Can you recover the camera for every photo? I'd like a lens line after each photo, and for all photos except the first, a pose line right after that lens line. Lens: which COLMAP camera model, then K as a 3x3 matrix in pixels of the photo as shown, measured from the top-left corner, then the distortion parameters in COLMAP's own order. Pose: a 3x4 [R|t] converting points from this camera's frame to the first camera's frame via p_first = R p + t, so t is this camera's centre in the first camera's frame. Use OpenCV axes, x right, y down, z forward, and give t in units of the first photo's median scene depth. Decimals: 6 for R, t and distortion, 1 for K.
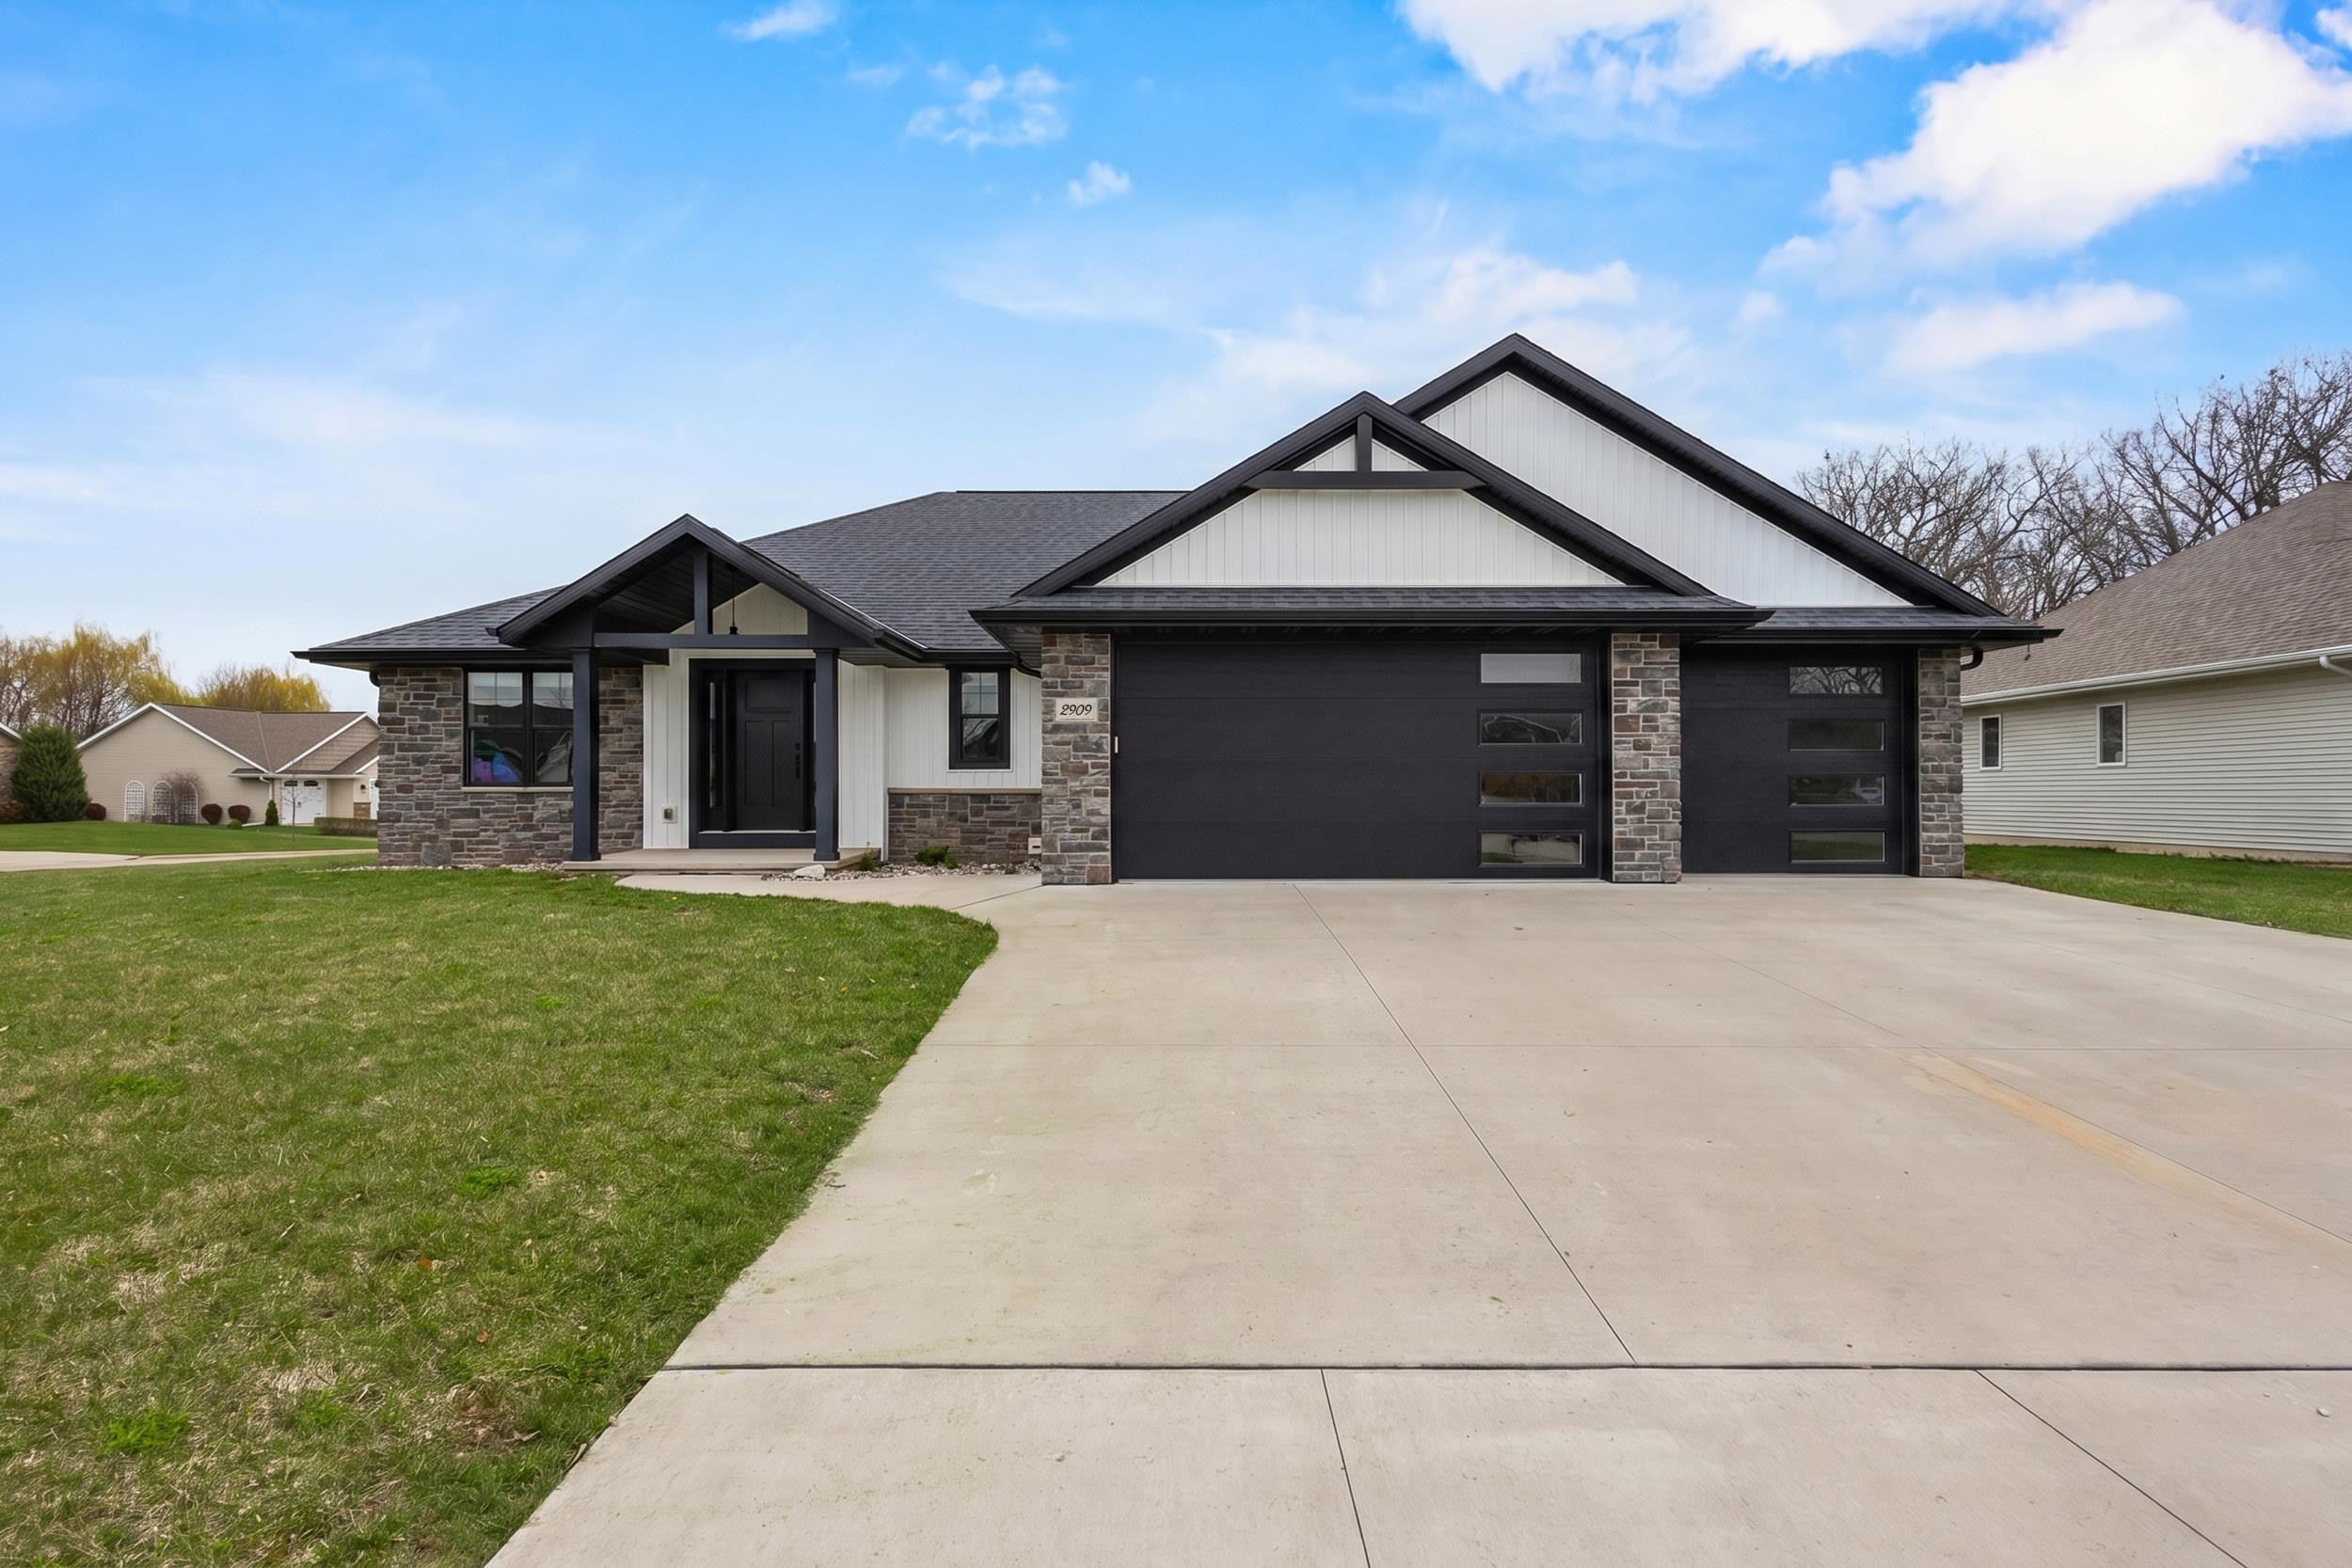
lens RADIAL K [[1081.5, 0, 1176.0], [0, 1081.5, 784.0], [0, 0, 1]] dist [0.003292, -0.000346]
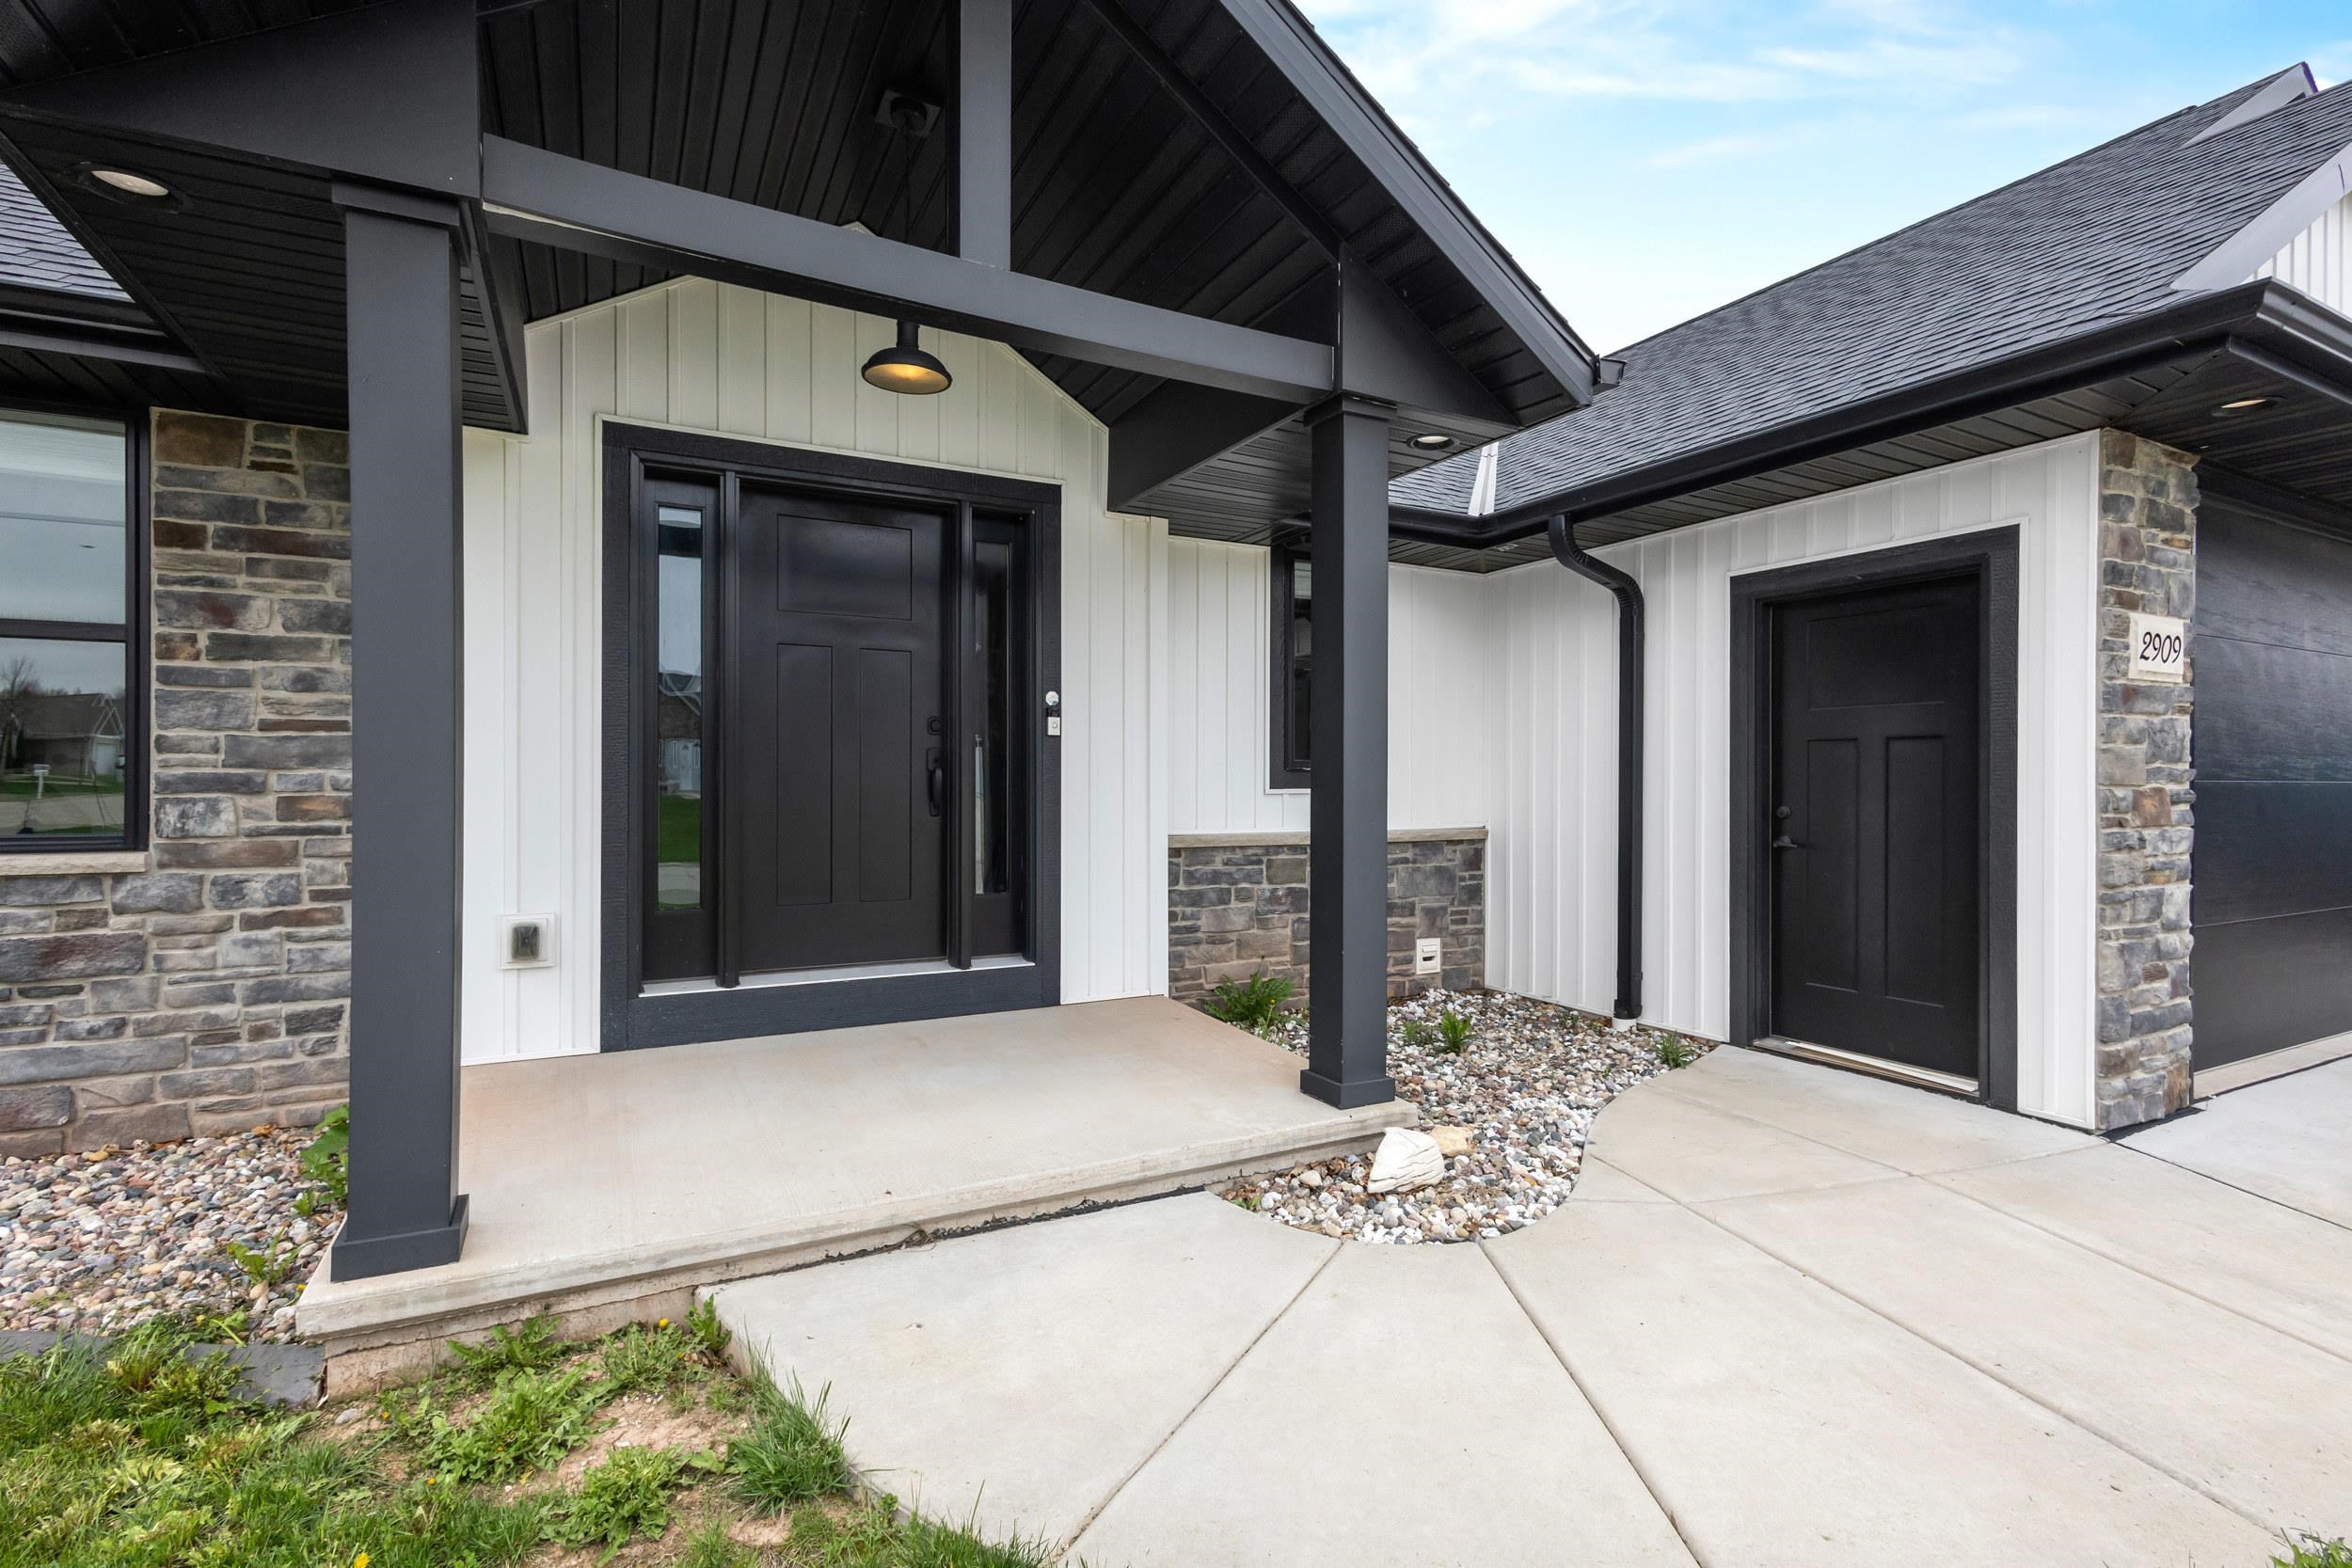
lens RADIAL K [[1081.5, 0, 1176.0], [0, 1081.5, 784.0], [0, 0, 1]] dist [0.003292, -0.000346]
pose [[0.889629, 0.003463, 0.456671, -0.543191], [-0.006544, 0.999965, 0.005165, -0.021633], [-0.456637, -0.007584, 0.889621, 0.803653]]
